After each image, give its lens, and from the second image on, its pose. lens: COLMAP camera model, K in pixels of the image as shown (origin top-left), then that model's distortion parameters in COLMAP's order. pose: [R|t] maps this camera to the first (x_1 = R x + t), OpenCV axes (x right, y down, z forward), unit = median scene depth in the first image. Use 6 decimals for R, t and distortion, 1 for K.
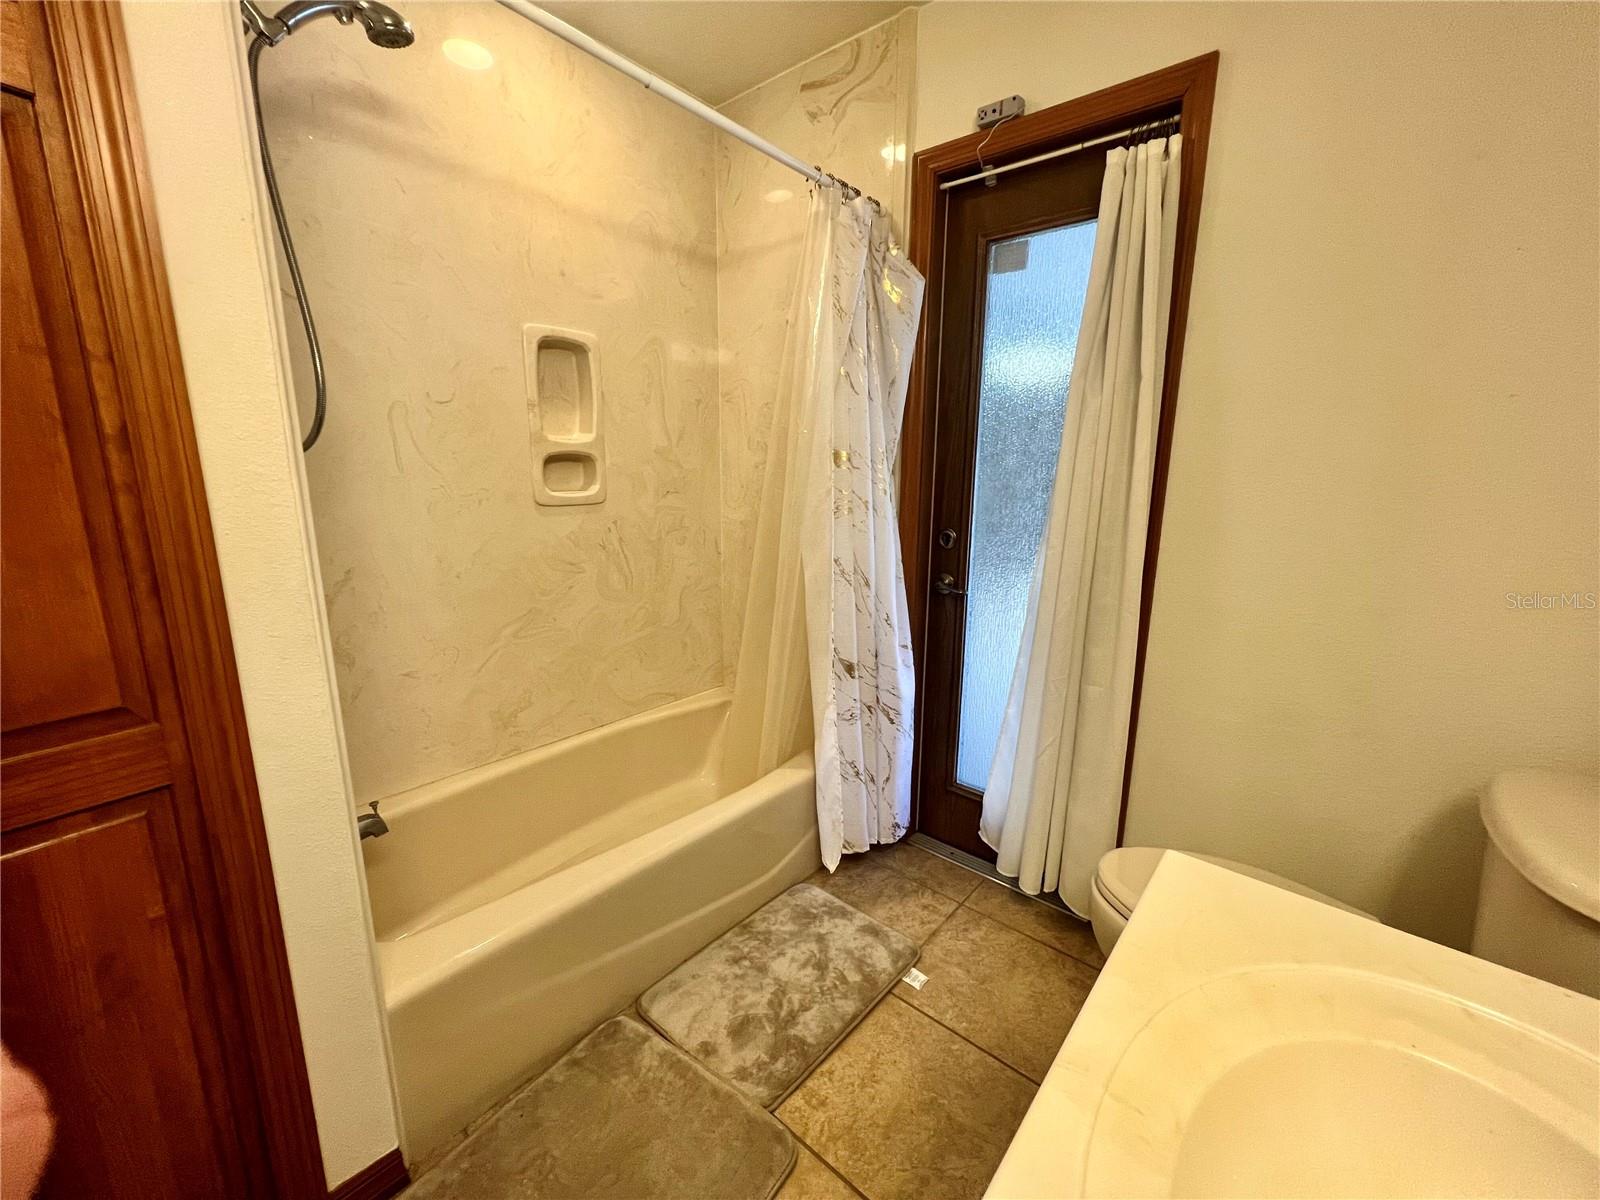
lens RADIAL K [[644.2, 0, 798.3], [0, 644.2, 599.4], [0, 0, 1]] dist [-0.000627, 0.000594]
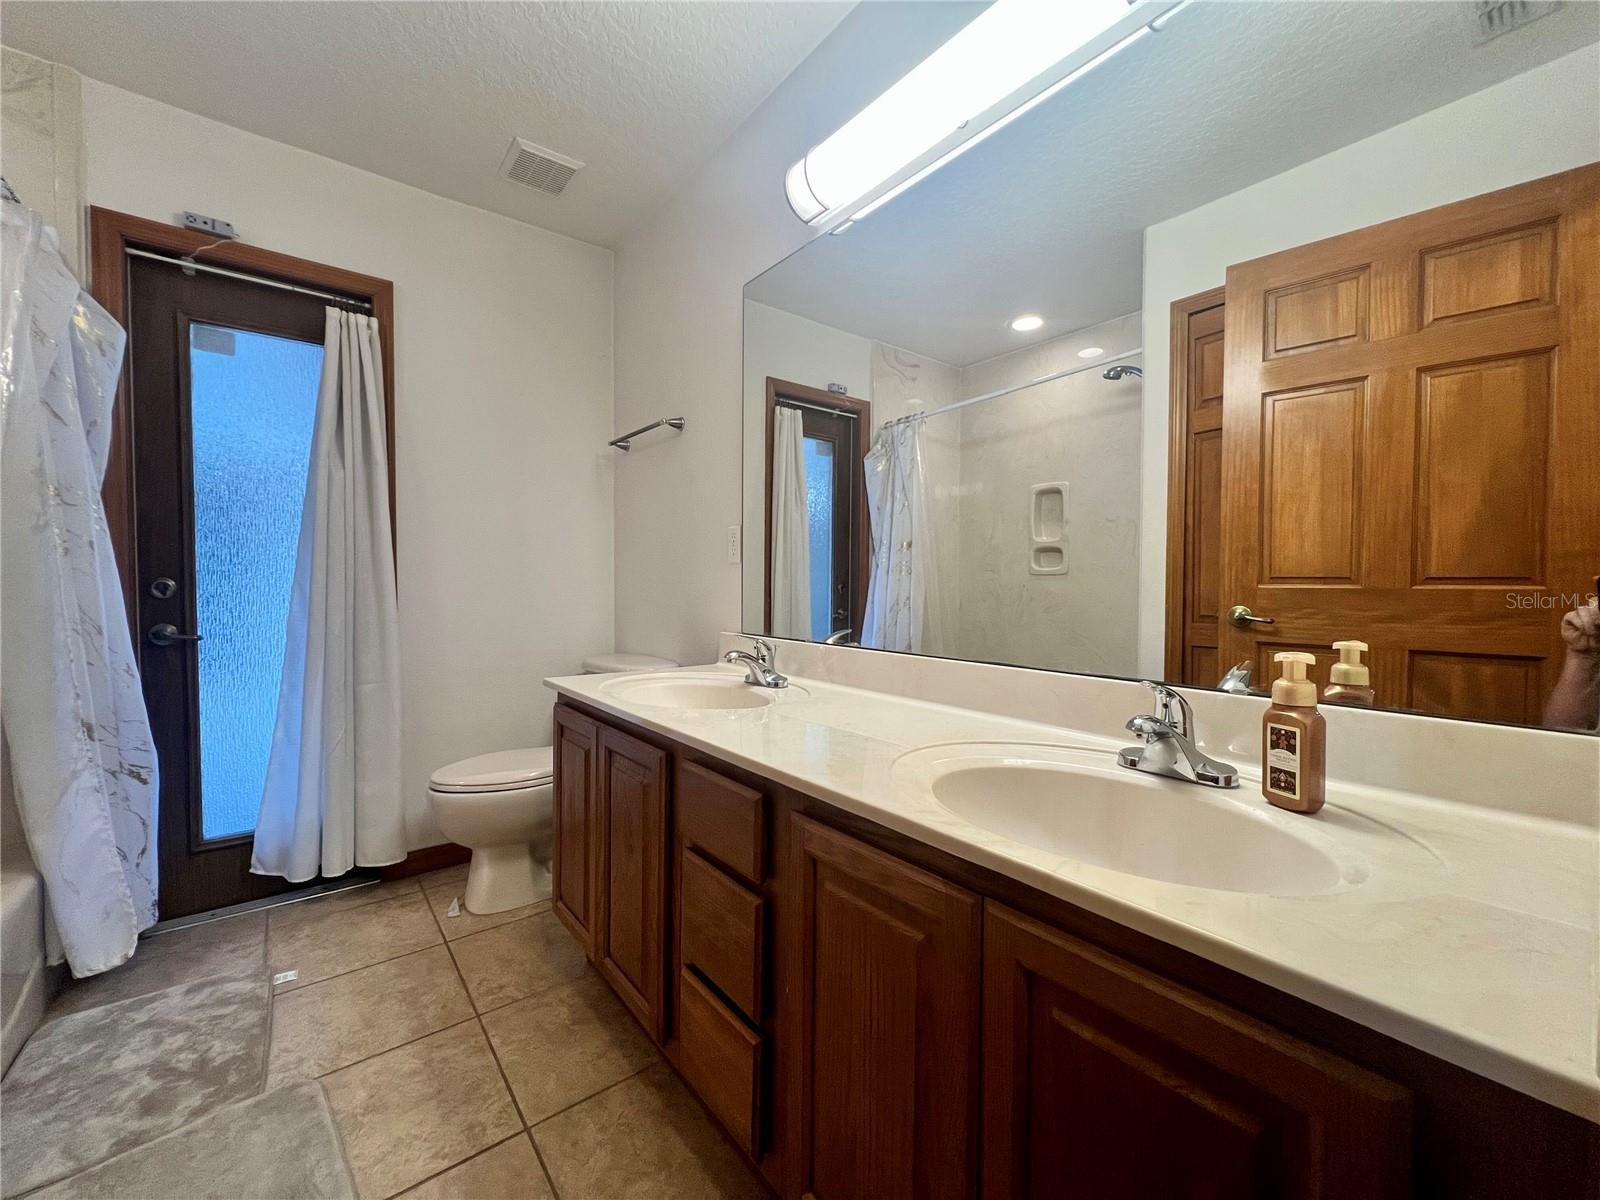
lens RADIAL K [[644.2, 0, 798.3], [0, 644.2, 596.7], [0, 0, 1]] dist [-0.000627, 0.000594]
pose [[0.185178, -0.027513, 0.982320, -0.640022], [0.203630, 0.978987, -0.010966, 0.145760], [-0.961376, 0.202060, 0.186889, -0.130271]]
